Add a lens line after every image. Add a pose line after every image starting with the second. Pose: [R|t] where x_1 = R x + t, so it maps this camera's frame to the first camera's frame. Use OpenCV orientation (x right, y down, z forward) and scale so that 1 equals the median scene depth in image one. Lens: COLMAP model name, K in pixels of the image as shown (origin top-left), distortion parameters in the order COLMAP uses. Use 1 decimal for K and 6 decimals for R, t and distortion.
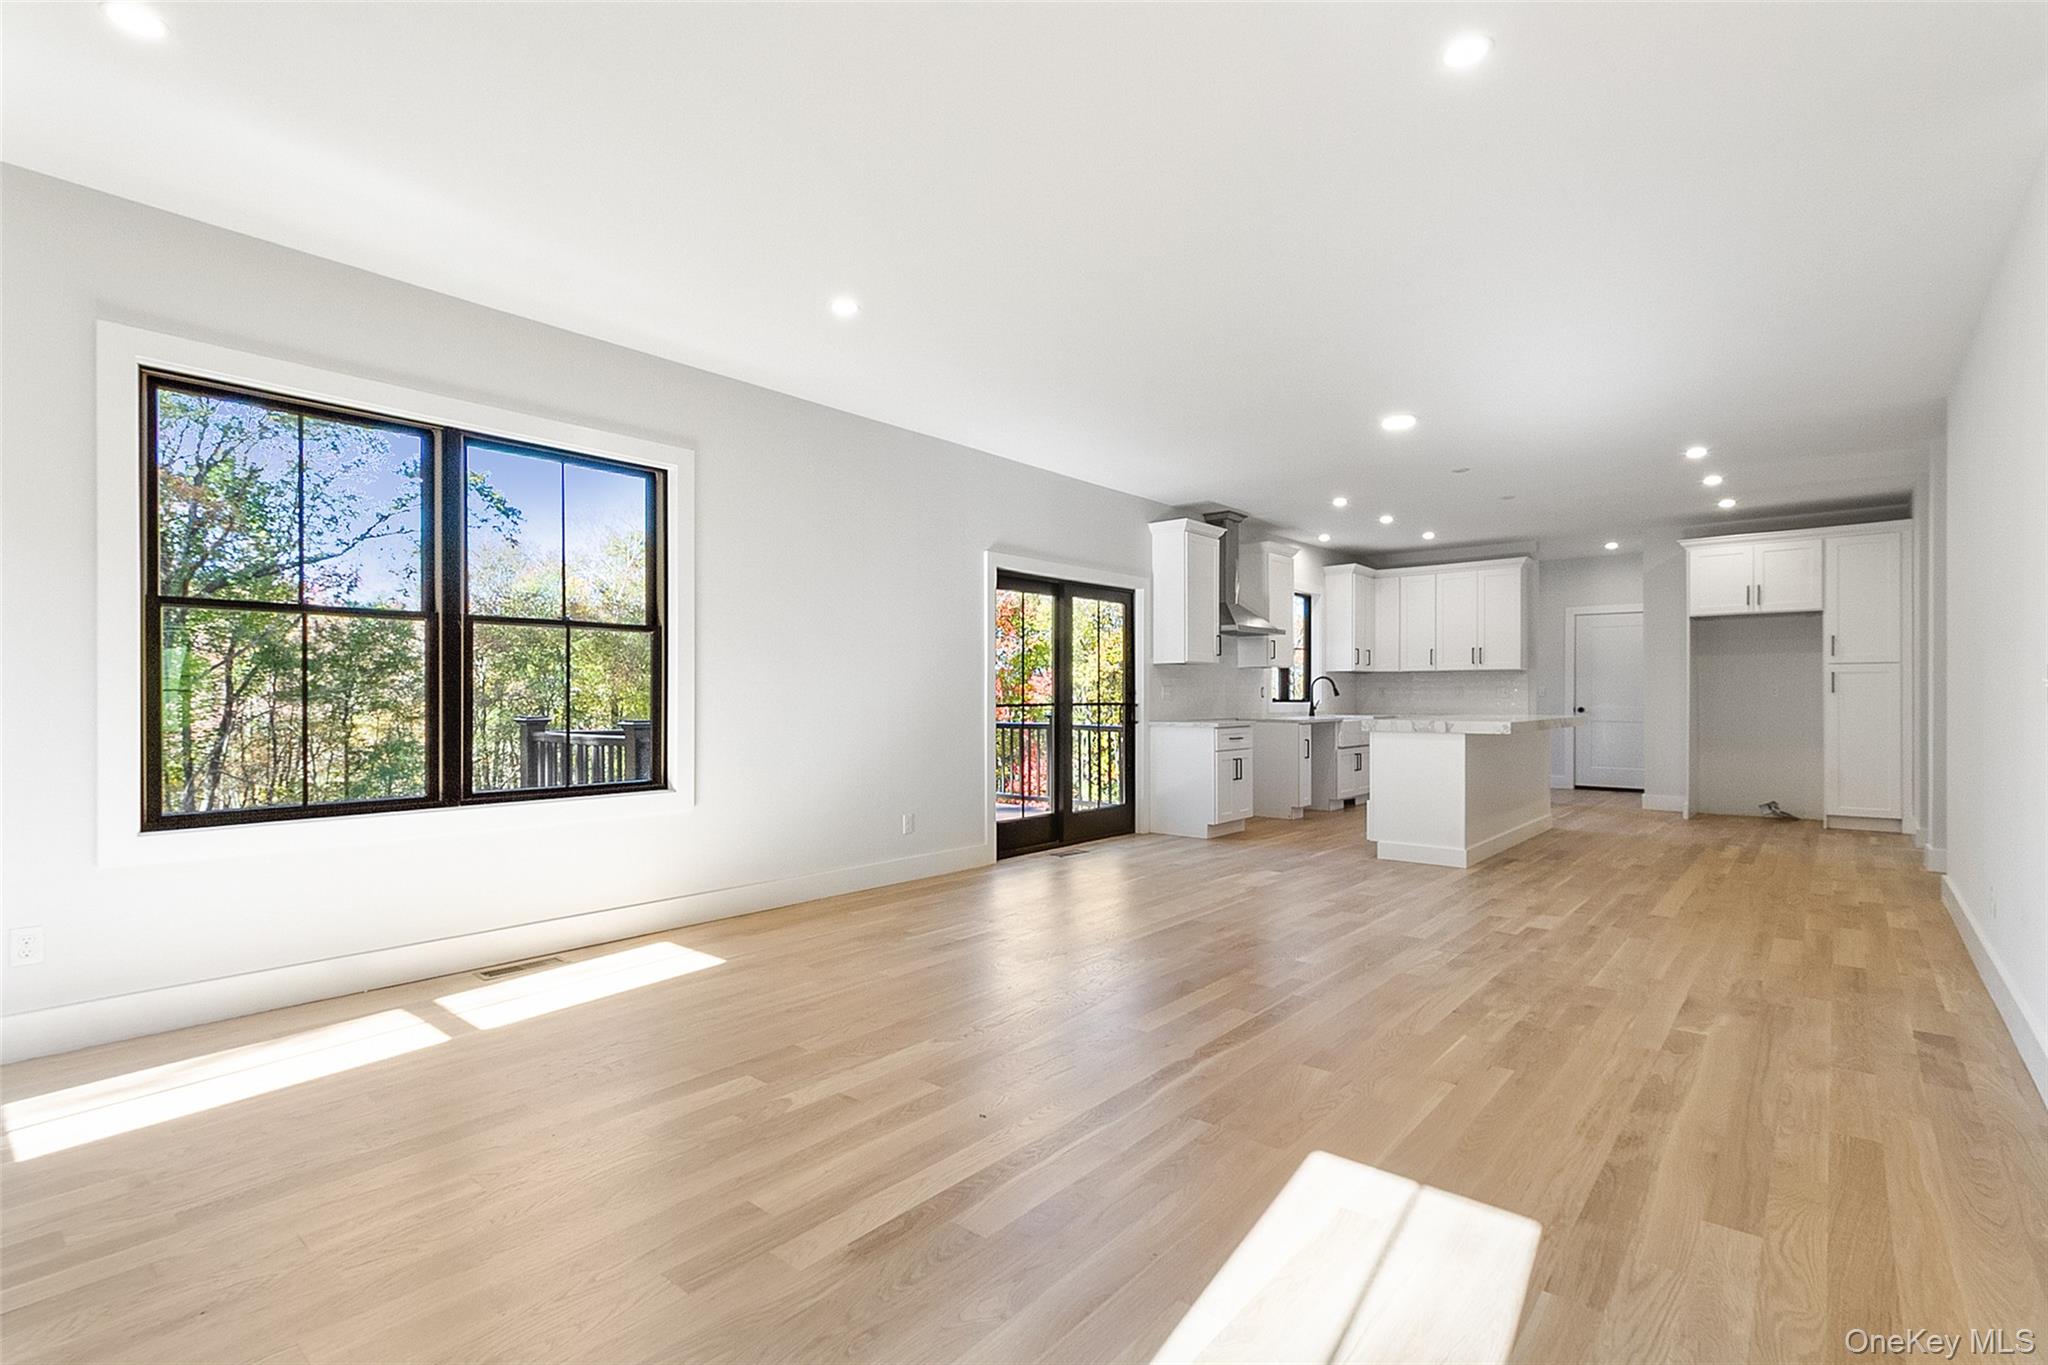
lens RADIAL K [[942.0, 0, 1017.0], [0, 942.0, 684.0], [0, 0, 1]] dist [-0.004184, 0.000614]
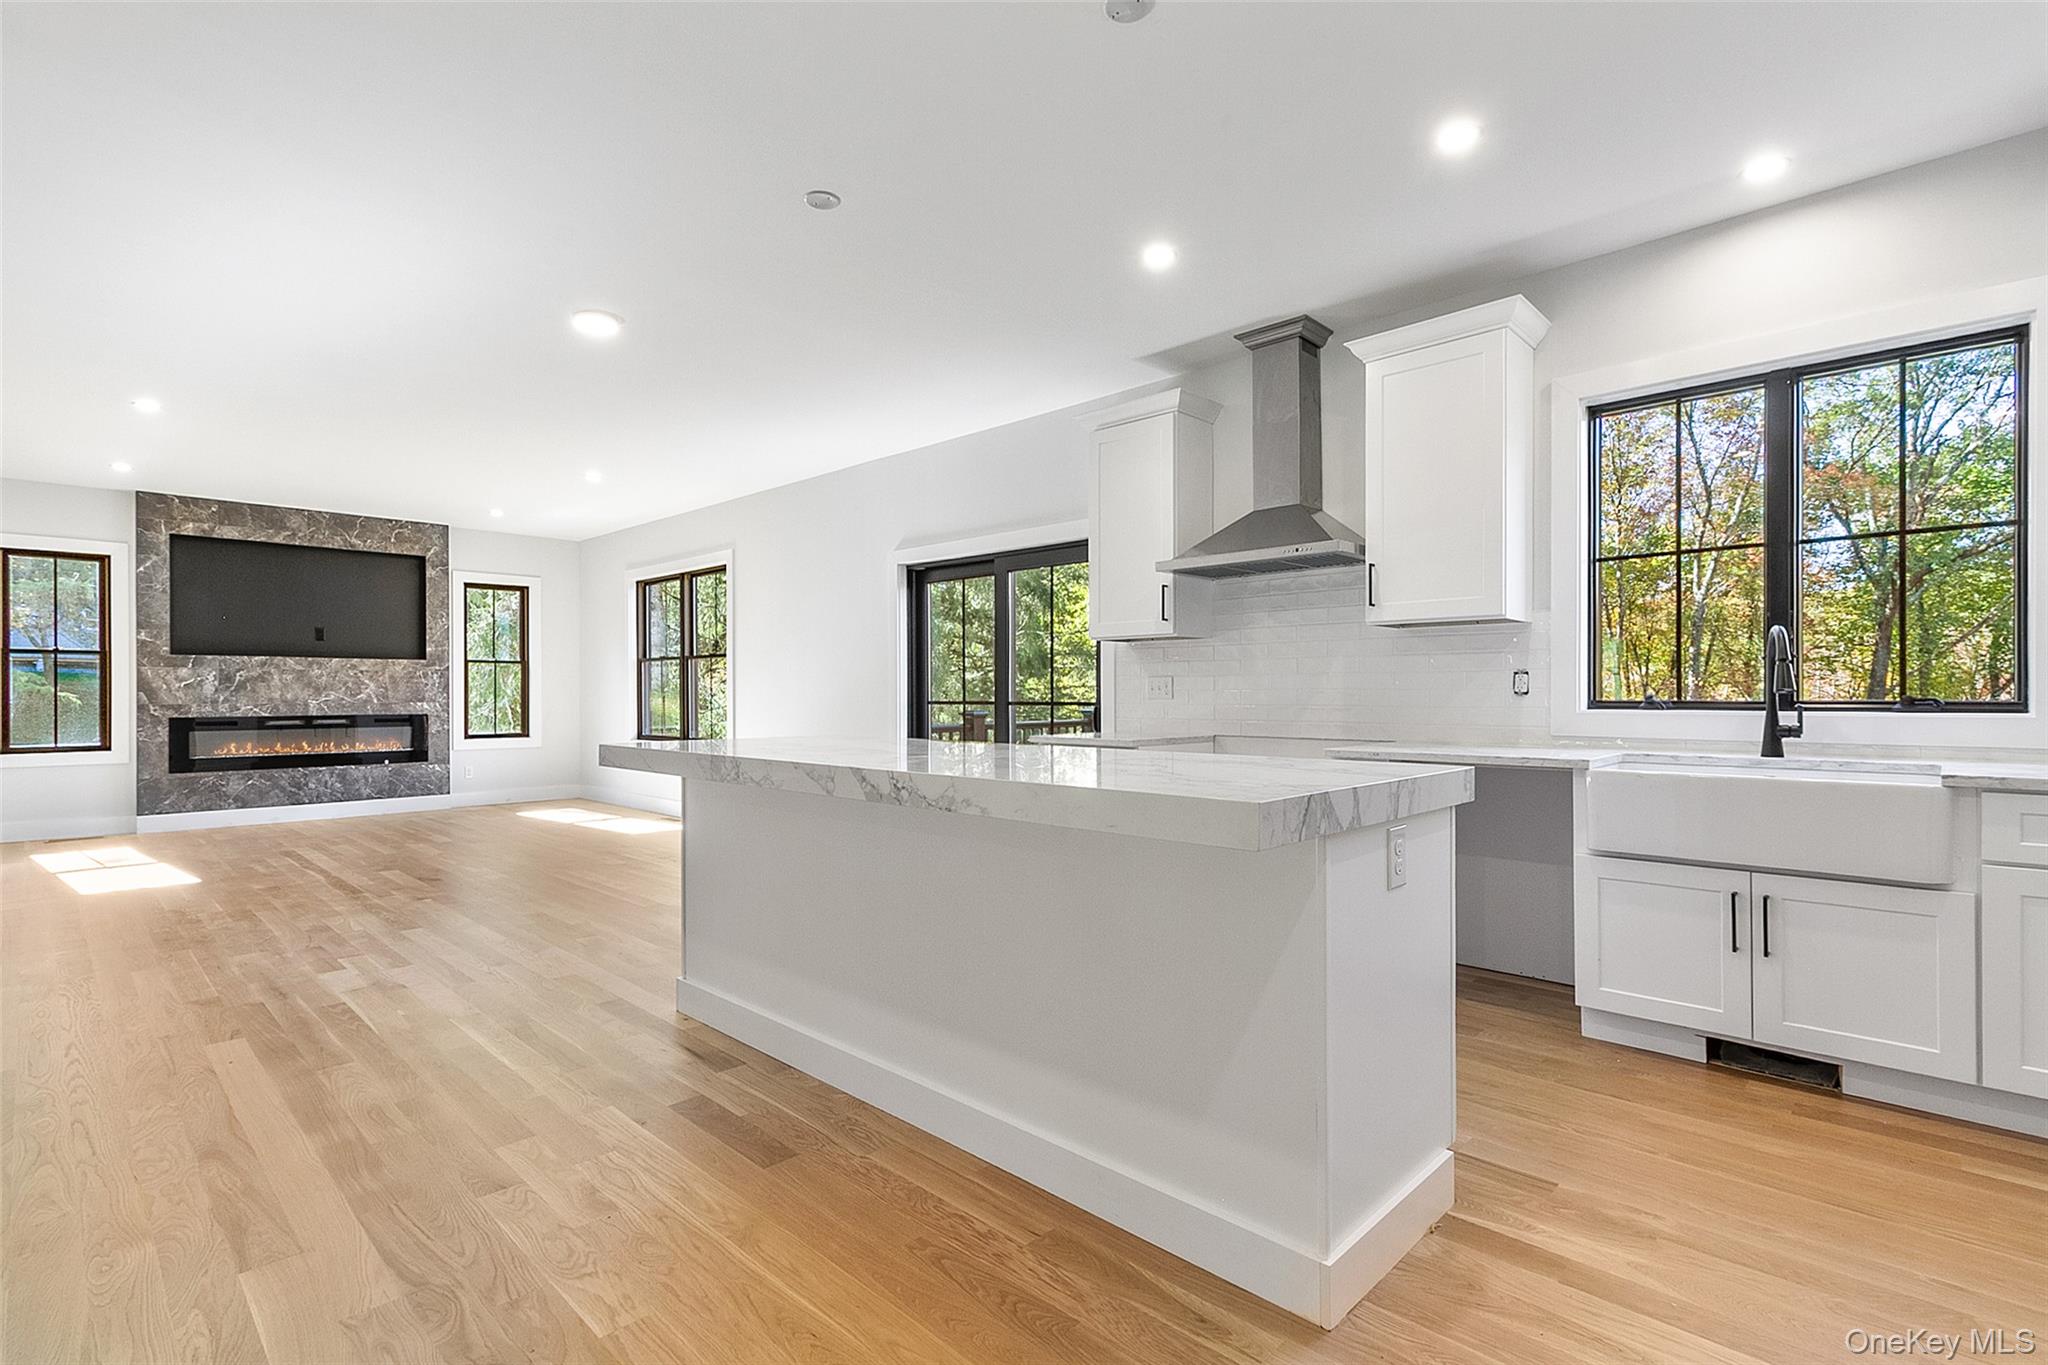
lens RADIAL K [[942.0, 0, 1024.0], [0, 942.0, 688.9], [0, 0, 1]] dist [-0.004184, 0.000614]
pose [[-0.044108, 0.003473, -0.999021, 1.686053], [0.011711, 0.999927, 0.002959, 0.008810], [0.998958, -0.011569, -0.044145, 2.240156]]
